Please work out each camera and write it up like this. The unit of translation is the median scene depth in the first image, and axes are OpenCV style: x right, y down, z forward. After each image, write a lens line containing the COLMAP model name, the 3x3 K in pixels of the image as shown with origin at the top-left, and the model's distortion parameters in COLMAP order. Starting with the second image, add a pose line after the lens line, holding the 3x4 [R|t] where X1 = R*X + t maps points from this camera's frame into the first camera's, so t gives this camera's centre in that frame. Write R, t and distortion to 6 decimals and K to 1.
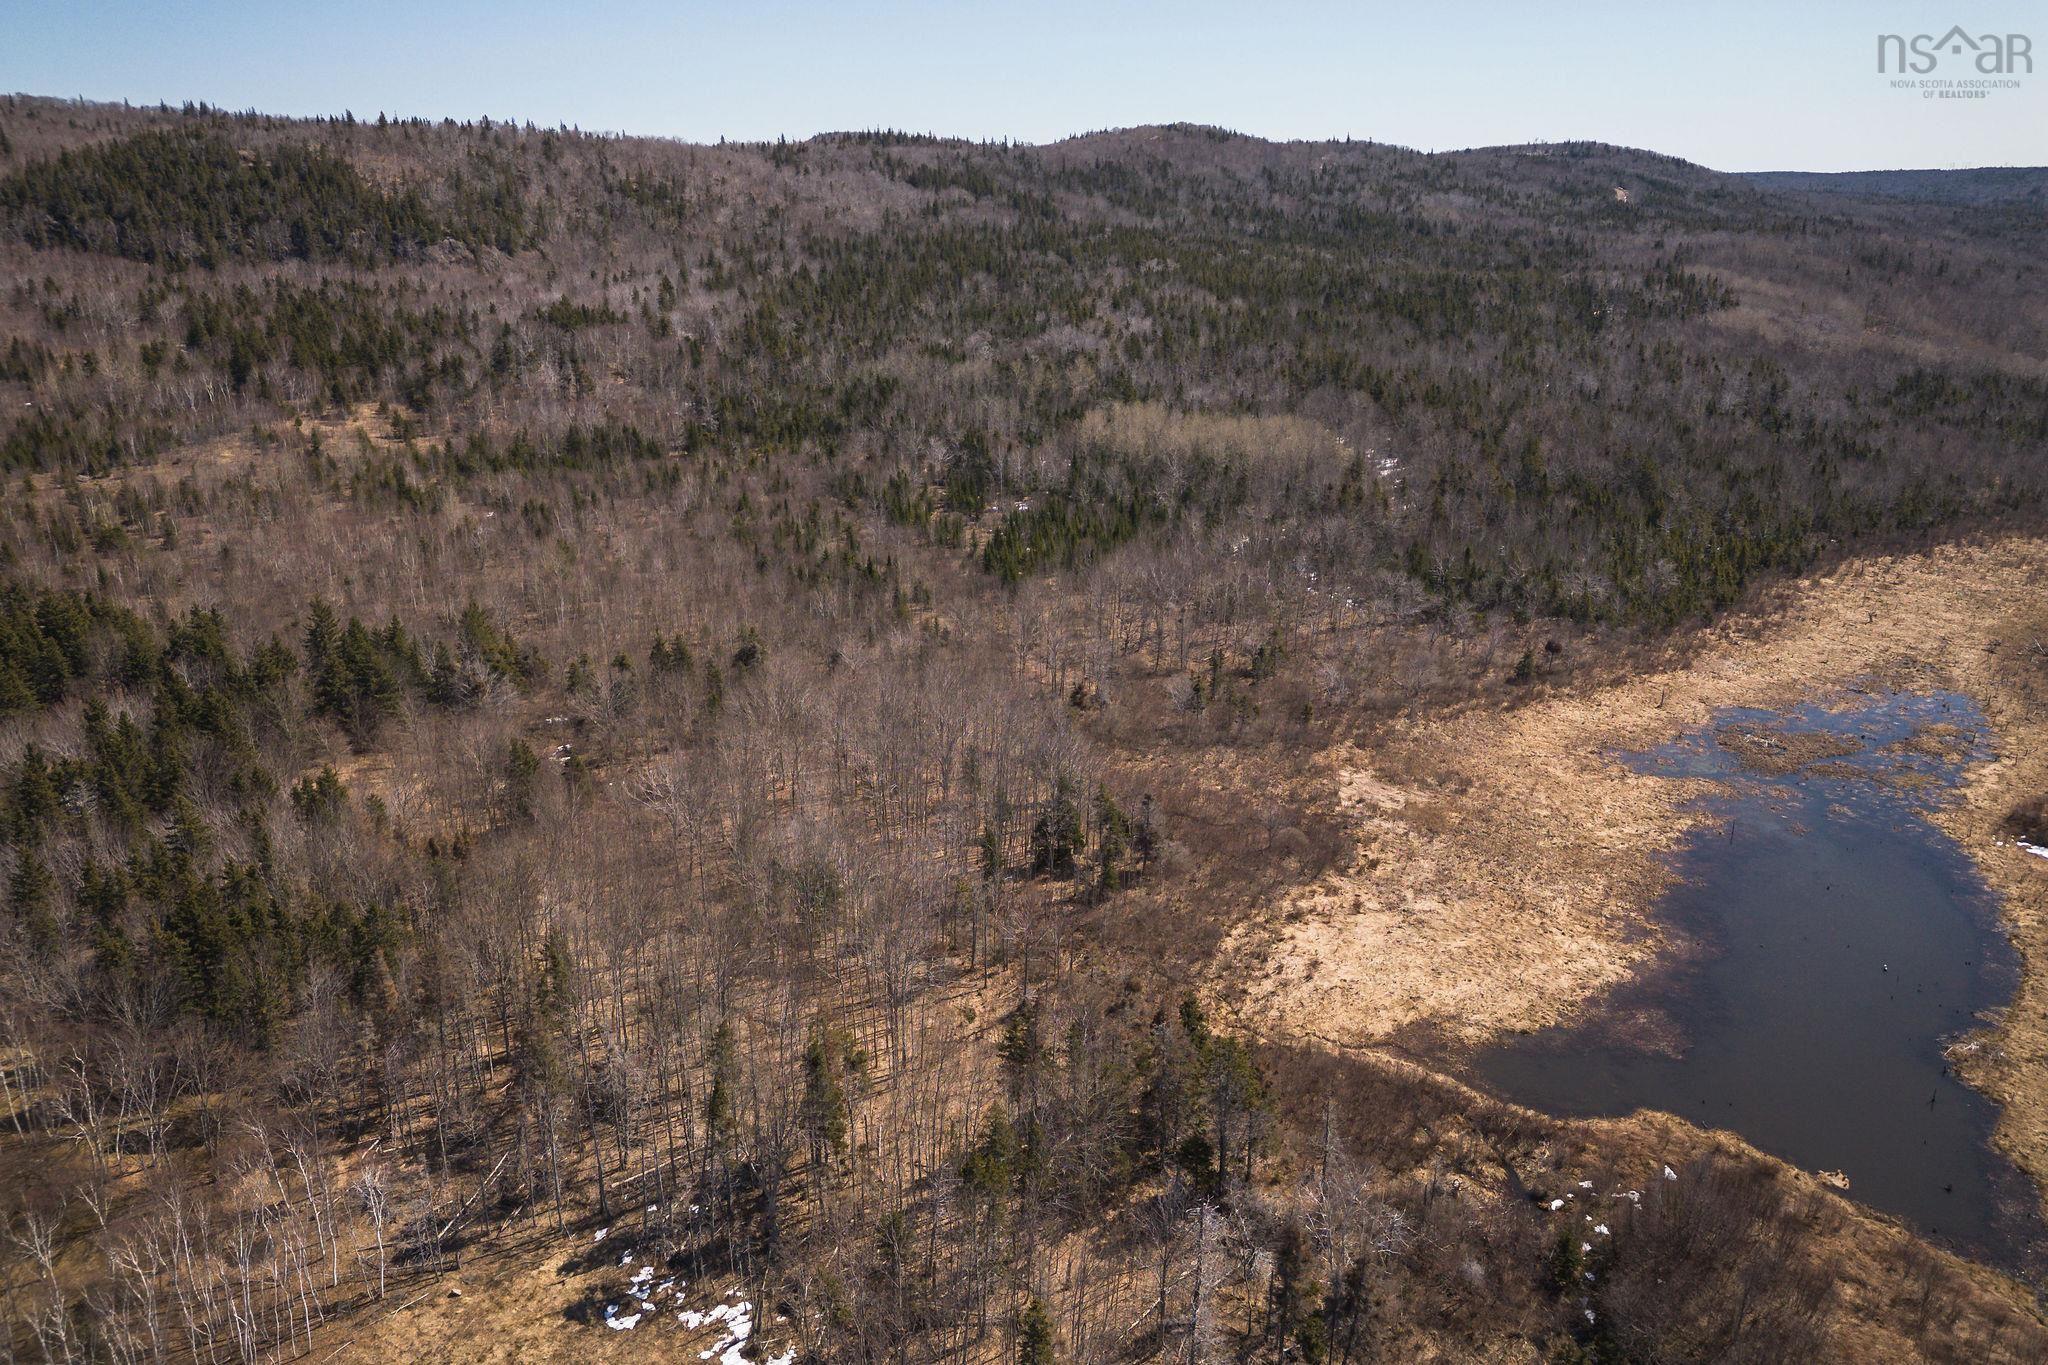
lens RADIAL K [[1450.0, 0, 1026.9], [0, 1450.0, 672.3], [0, 0, 1]] dist [0.104339, -0.094988]
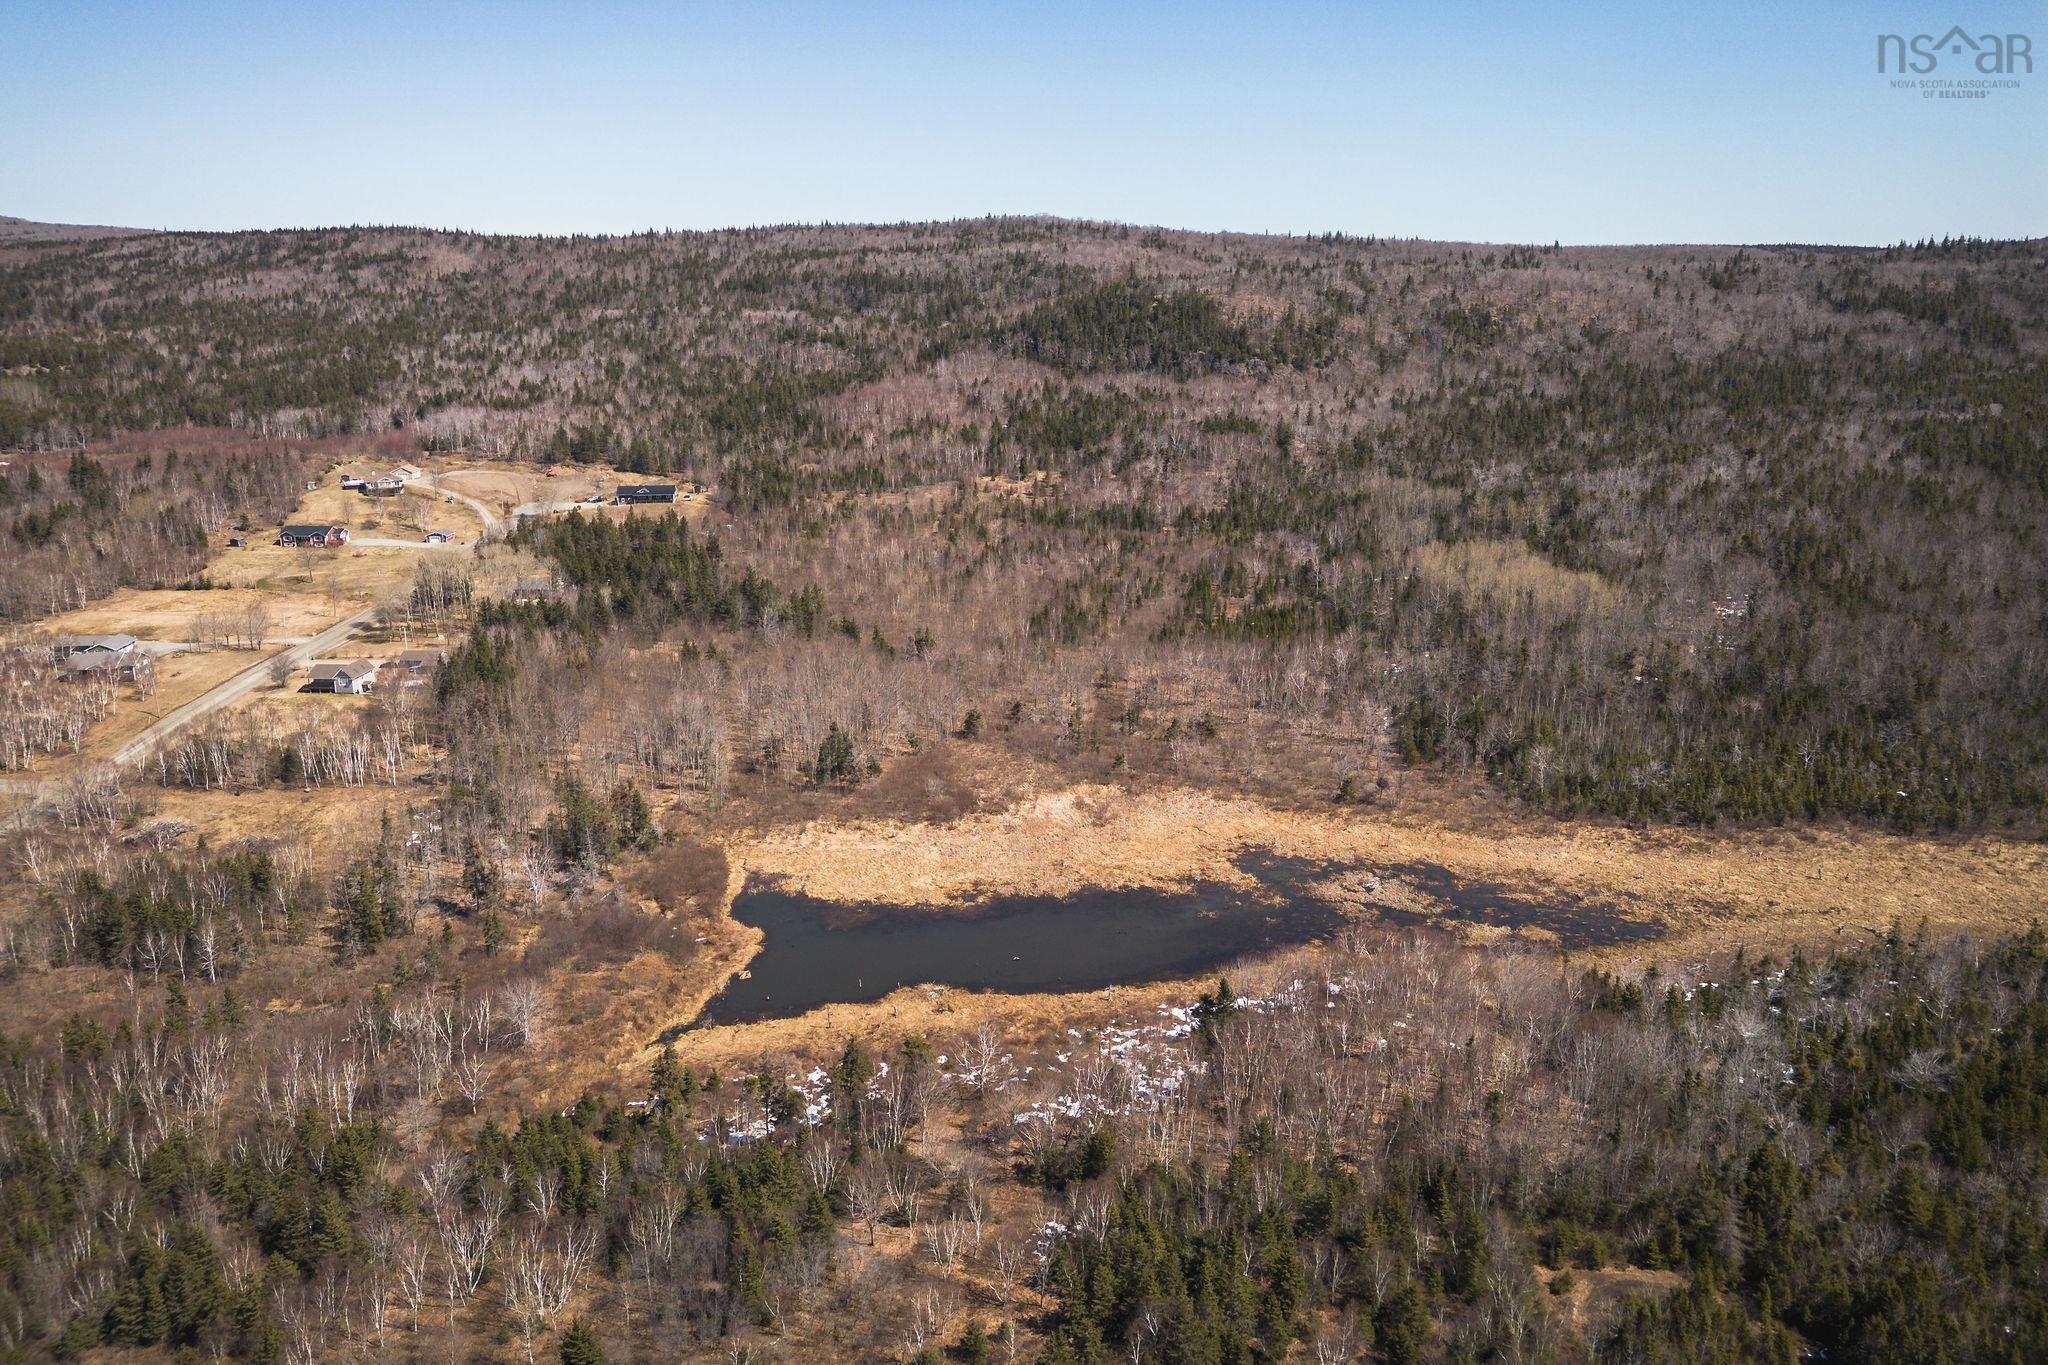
lens RADIAL K [[1437.2, 0, 1027.6], [0, 1437.2, 676.2], [0, 0, 1]] dist [0.078255, -0.071951]
pose [[0.650316, 0.212338, -0.729384, 0.530785], [-0.240112, 0.968373, 0.067829, -0.054756], [0.720719, 0.131024, 0.680733, -0.012613]]
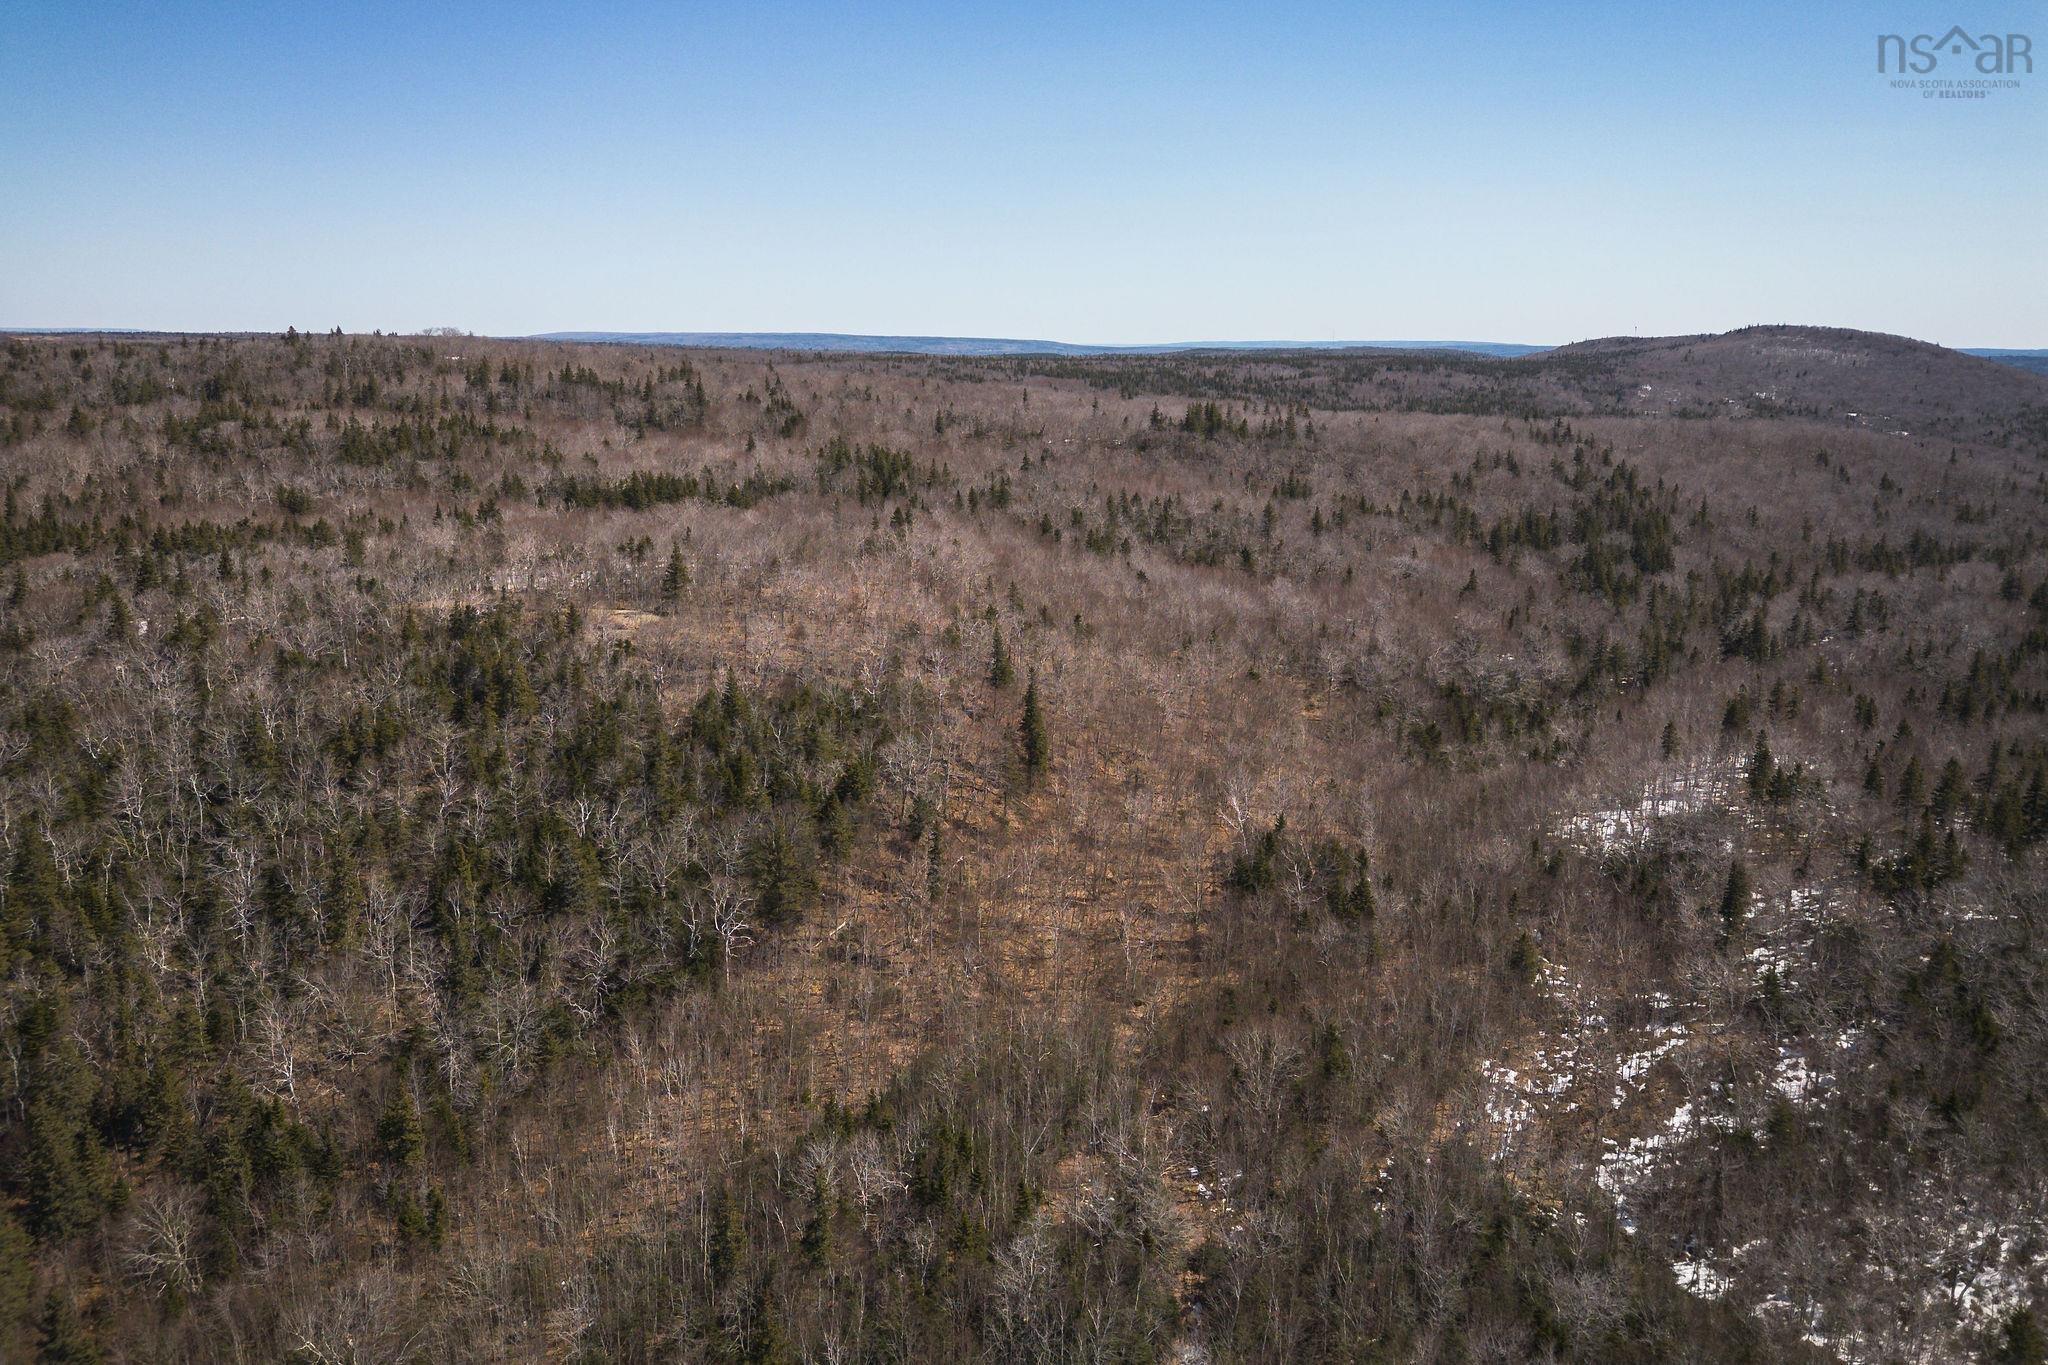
lens RADIAL K [[1431.5, 0, 1027.5], [0, 1431.5, 606.6], [0, 0, 1]] dist [0.085152, -0.085914]
pose [[0.908413, 0.098199, -0.406378, -0.754228], [-0.149285, 0.984133, -0.095899, -0.475199], [0.390513, 0.147782, 0.908659, 0.954339]]
